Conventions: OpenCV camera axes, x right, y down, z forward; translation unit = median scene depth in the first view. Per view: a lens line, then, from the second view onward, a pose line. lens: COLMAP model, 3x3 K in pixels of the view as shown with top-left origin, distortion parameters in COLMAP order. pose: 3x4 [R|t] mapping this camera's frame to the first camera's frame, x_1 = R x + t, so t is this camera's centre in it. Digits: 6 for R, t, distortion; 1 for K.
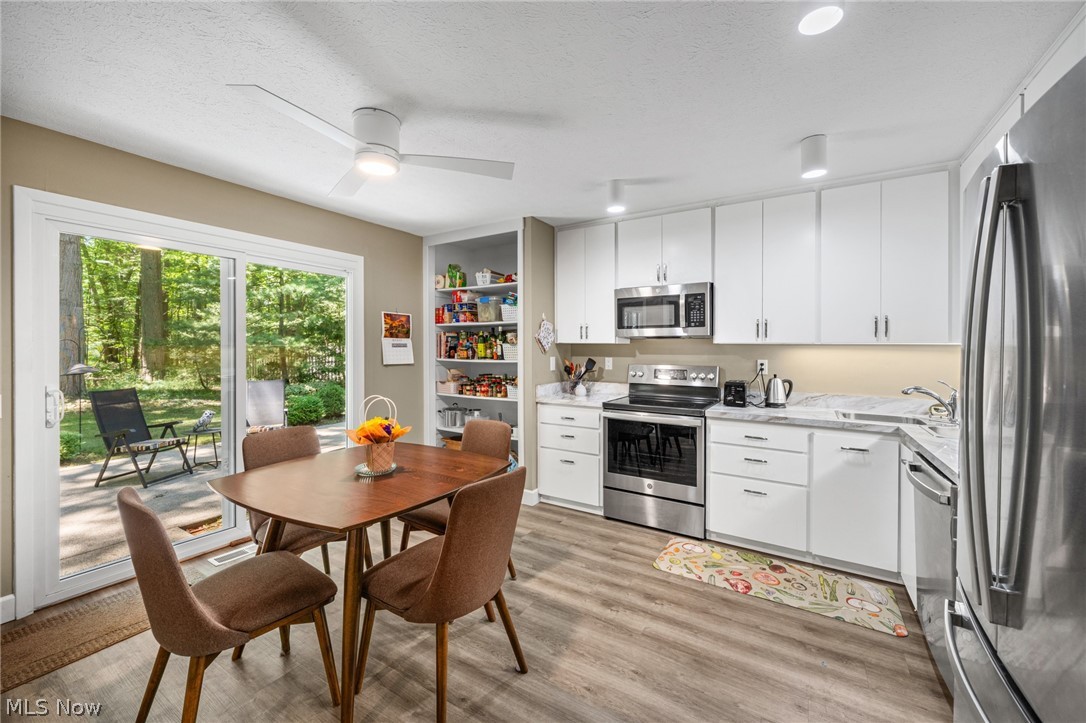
lens RADIAL K [[424.9, 0, 538.2], [0, 424.9, 351.0], [0, 0, 1]] dist [-0.002635, -0.000162]
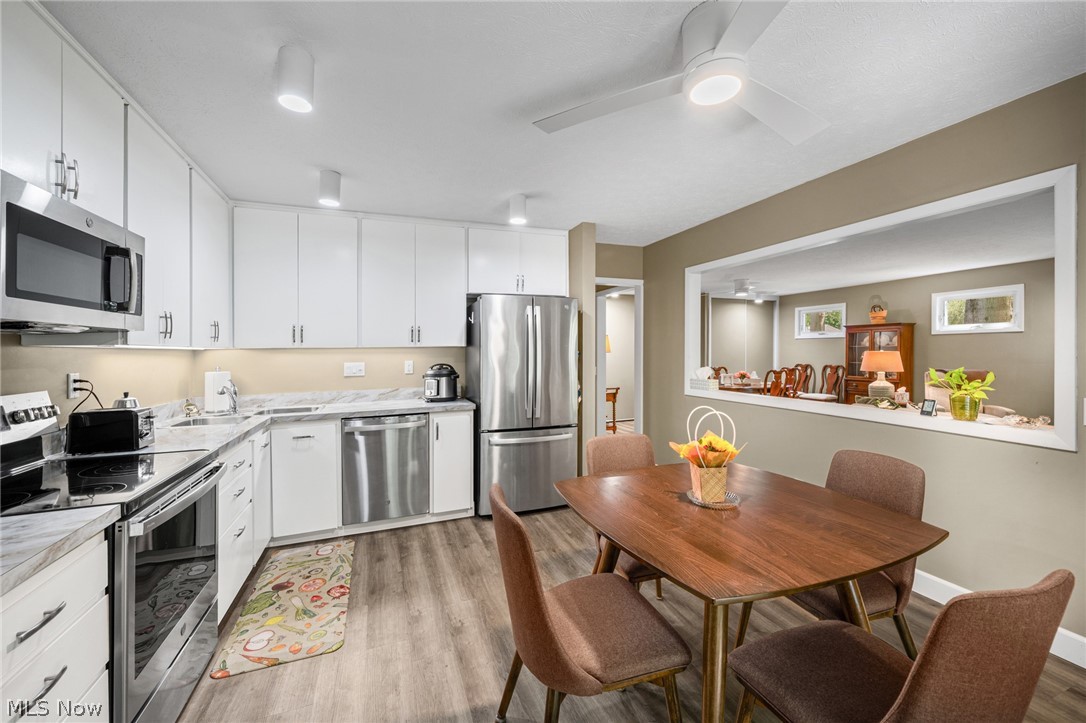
lens RADIAL K [[424.9, 0, 542.5], [0, 424.9, 332.2], [0, 0, 1]] dist [-0.002635, -0.000162]
pose [[-0.802784, 0.033627, 0.595321, -0.349809], [0.016049, 0.999265, -0.034802, -0.005681], [-0.596054, -0.018384, -0.802734, 1.041915]]
